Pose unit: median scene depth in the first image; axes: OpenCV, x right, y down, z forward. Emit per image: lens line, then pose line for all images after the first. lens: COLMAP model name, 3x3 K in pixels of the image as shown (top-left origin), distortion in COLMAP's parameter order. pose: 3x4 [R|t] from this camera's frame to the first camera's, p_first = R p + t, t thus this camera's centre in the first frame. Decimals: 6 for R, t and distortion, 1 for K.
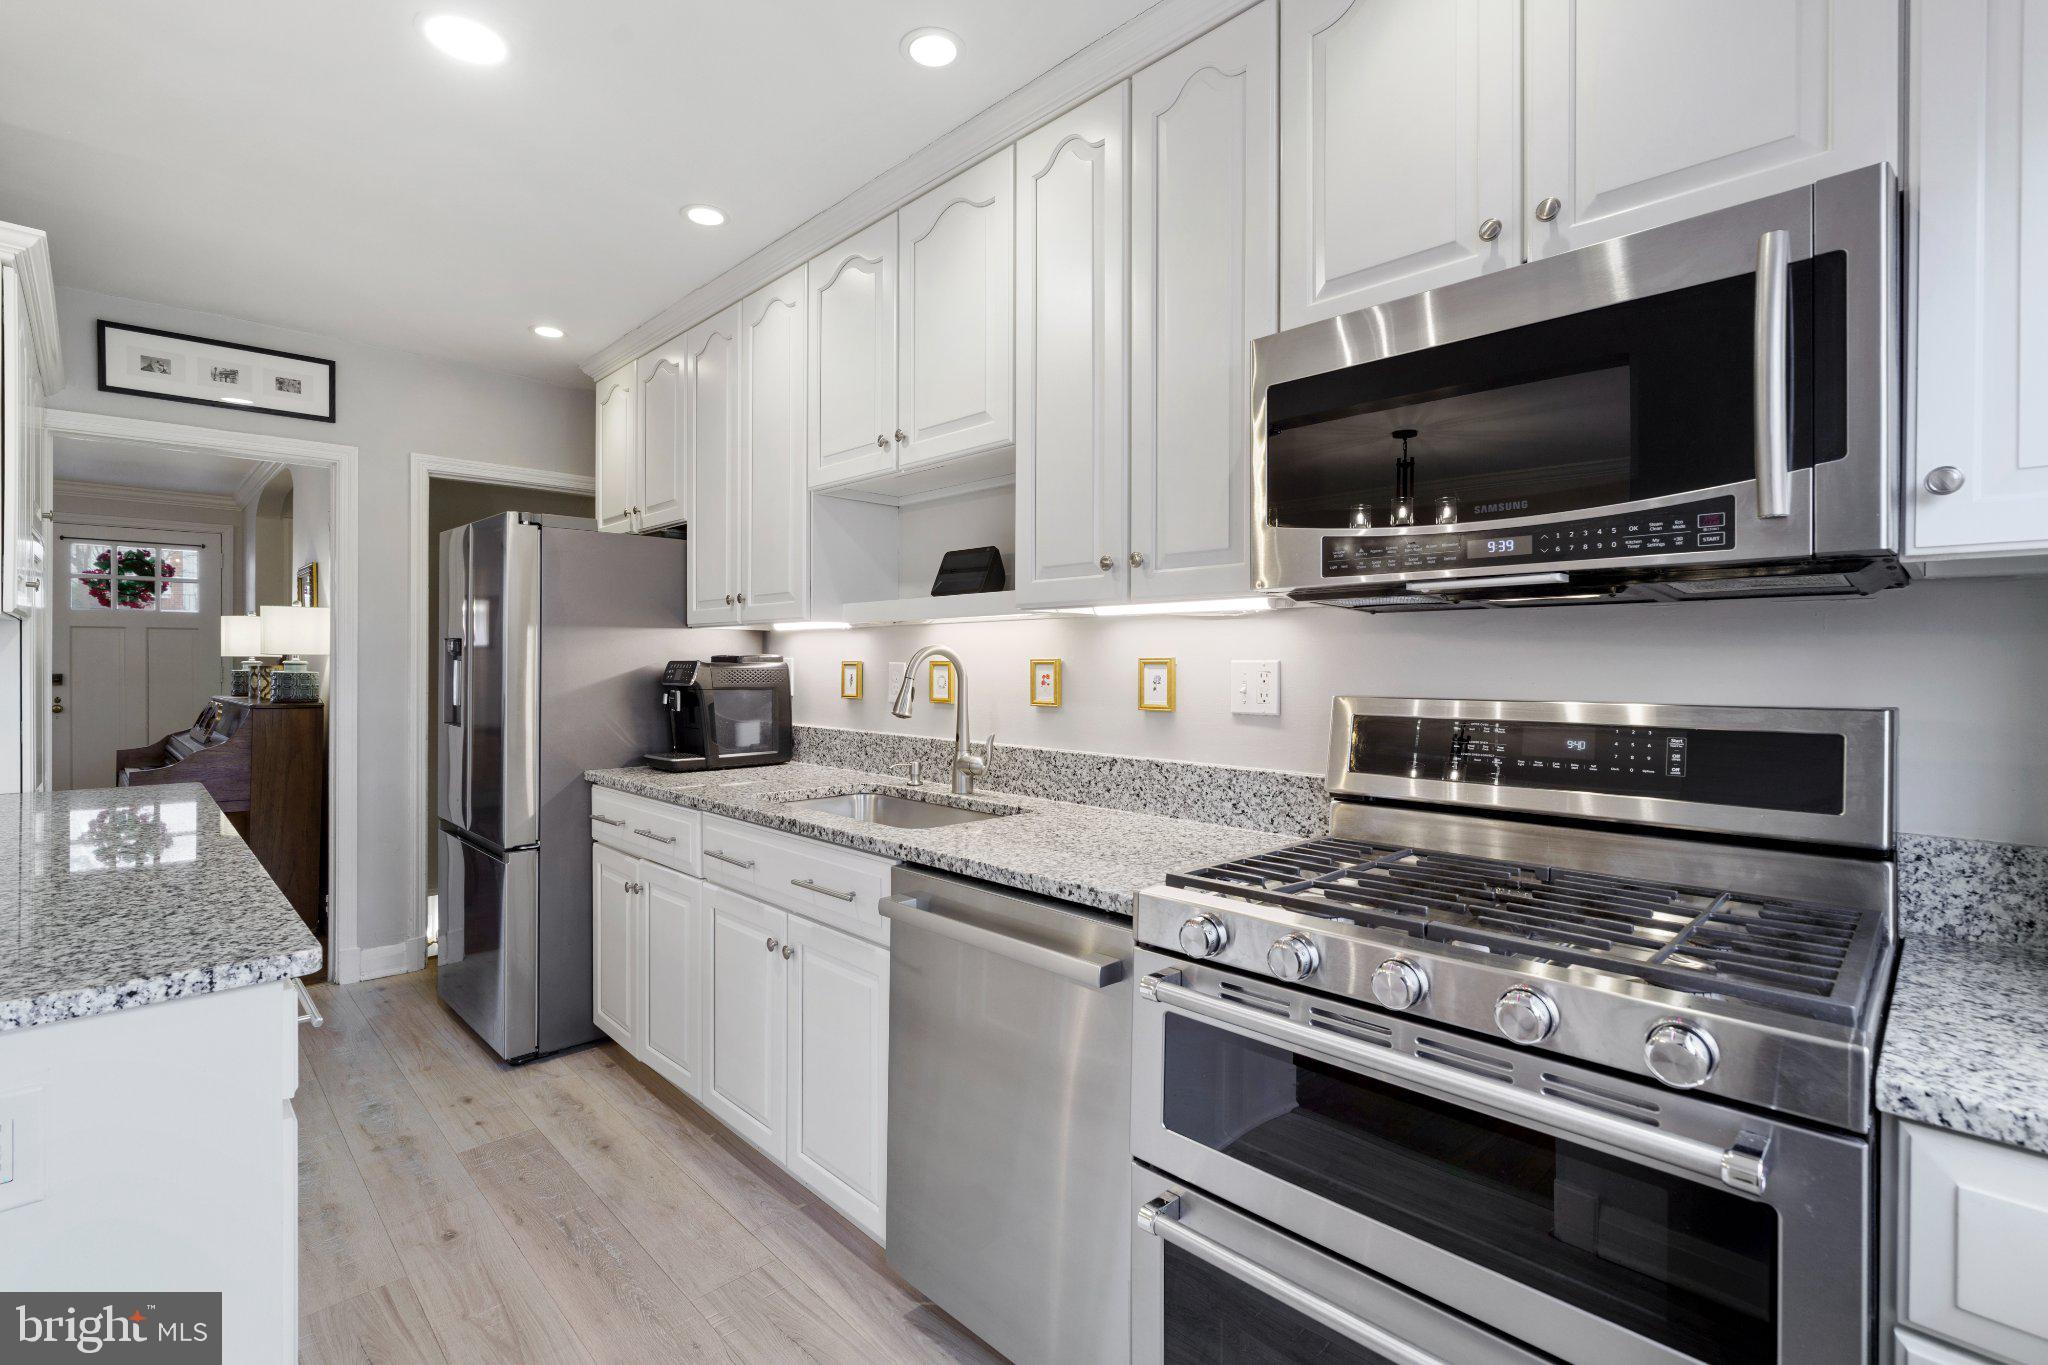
lens RADIAL K [[927.6, 0, 1018.4], [0, 927.6, 655.7], [0, 0, 1]] dist [-0.003177, -0.000001]
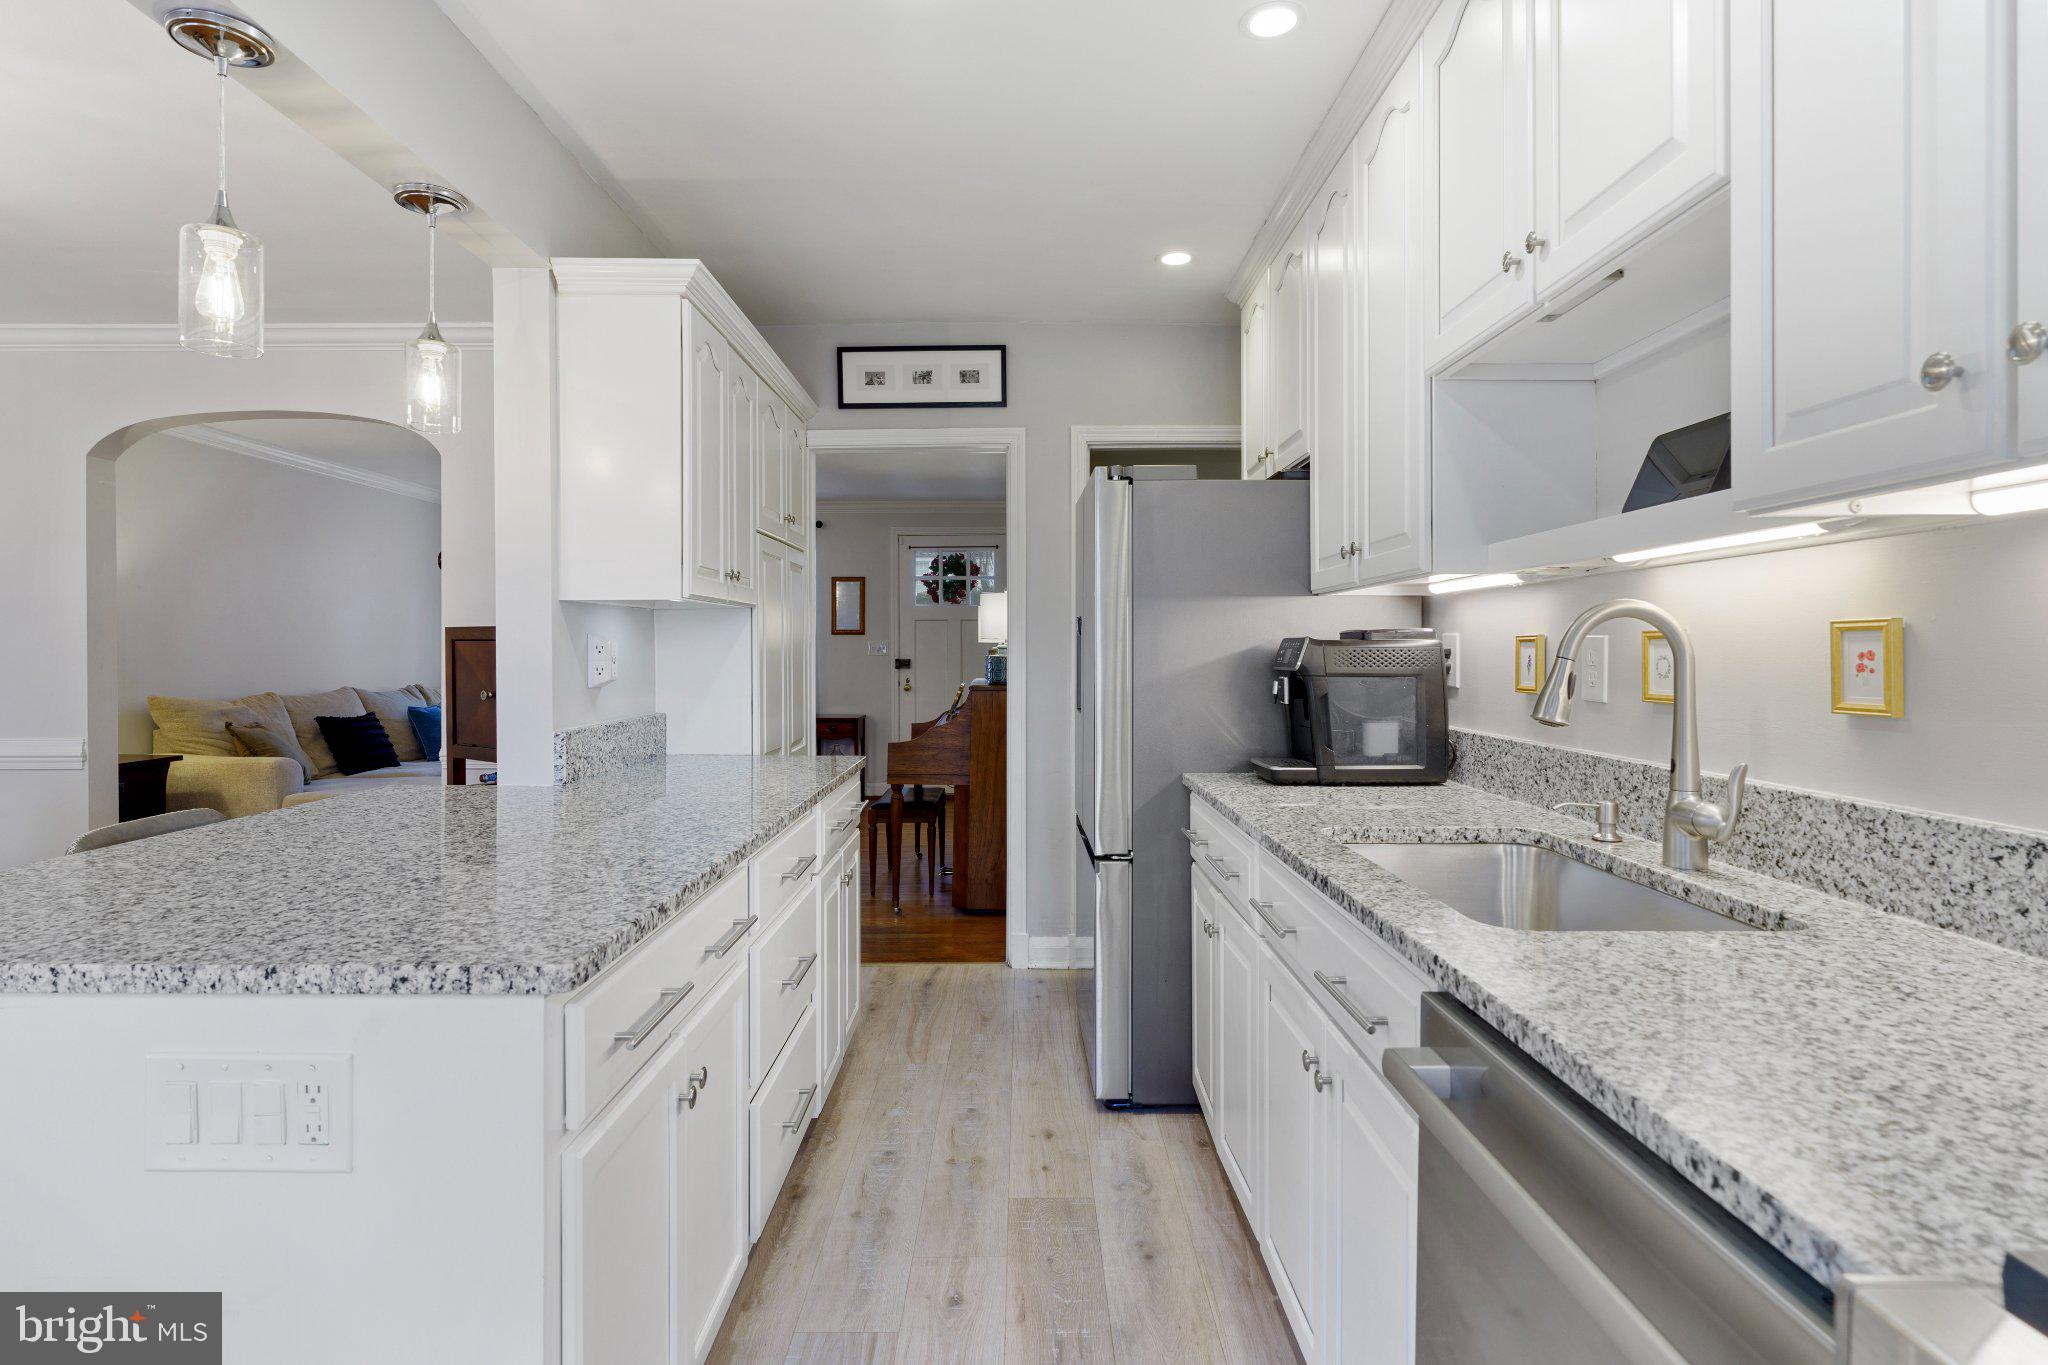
lens RADIAL K [[1048.8, 0, 1020.1], [0, 1048.8, 647.3], [0, 0, 1]] dist [-0.001357, 0.000427]
pose [[0.715897, -0.005781, -0.698182, 0.087642], [0.007572, 0.999971, -0.000516, 0.013772], [0.698165, -0.004917, 0.715920, 0.262579]]
